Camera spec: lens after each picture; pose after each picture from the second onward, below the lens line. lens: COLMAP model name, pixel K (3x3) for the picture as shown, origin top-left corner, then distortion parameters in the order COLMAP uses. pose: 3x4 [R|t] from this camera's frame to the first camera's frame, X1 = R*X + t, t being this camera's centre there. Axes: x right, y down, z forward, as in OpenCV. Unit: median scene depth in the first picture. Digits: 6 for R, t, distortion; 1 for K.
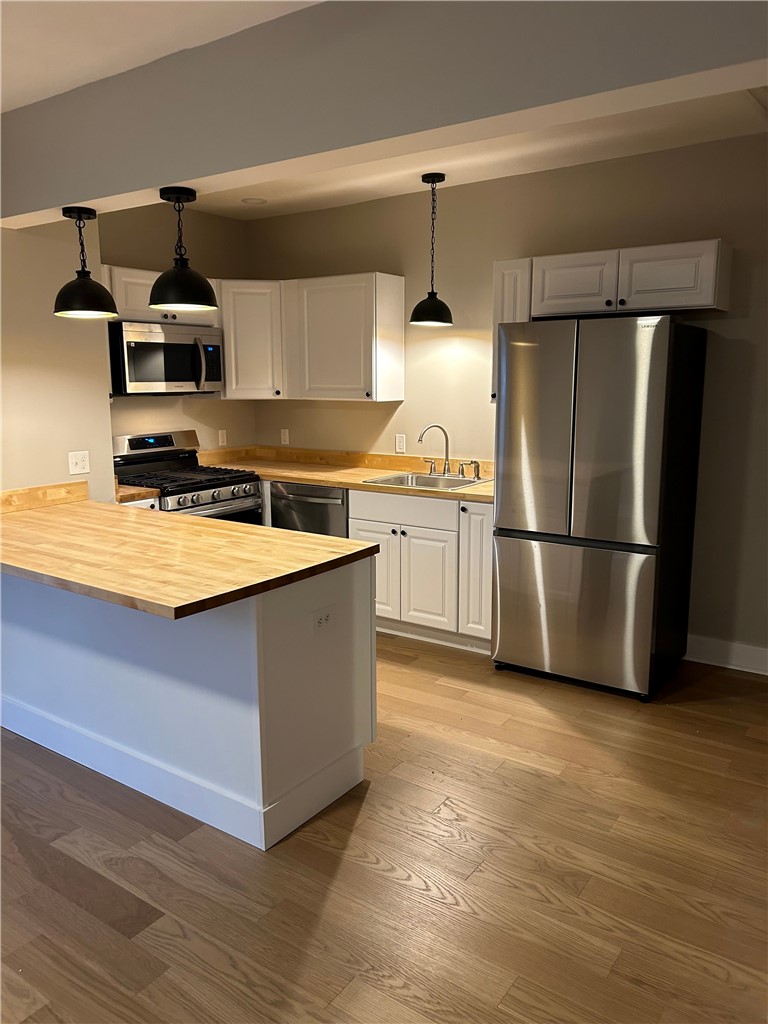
lens RADIAL K [[777.8, 0, 384.0], [0, 777.8, 512.0], [0, 0, 1]] dist [0.034341, -0.008875]
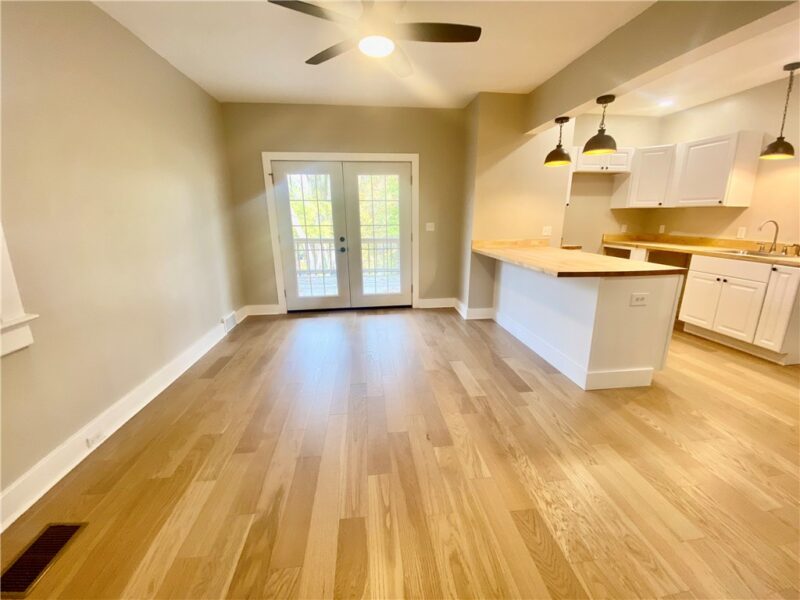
lens RADIAL K [[326.3, 0, 395.0], [0, 326.3, 300.0], [0, 0, 1]] dist [0.001600, -0.012793]
pose [[0.652393, 0.183726, -0.735274, 0.080250], [-0.128040, 0.982945, 0.132005, 0.068000], [0.746986, 0.008025, 0.664791, -0.028810]]
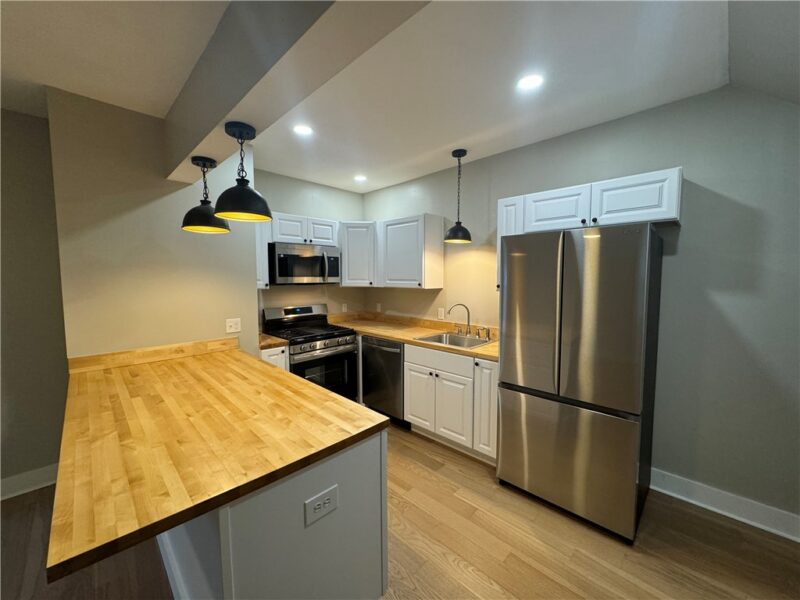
lens RADIAL K [[319.6, 0, 401.2], [0, 319.6, 297.8], [0, 0, 1]] dist [-0.001760, -0.000013]
pose [[0.986625, 0.013756, -0.162425, 0.054615], [-0.031069, 0.994036, -0.104534, -0.055242], [0.160018, 0.108182, 0.981168, 0.357370]]
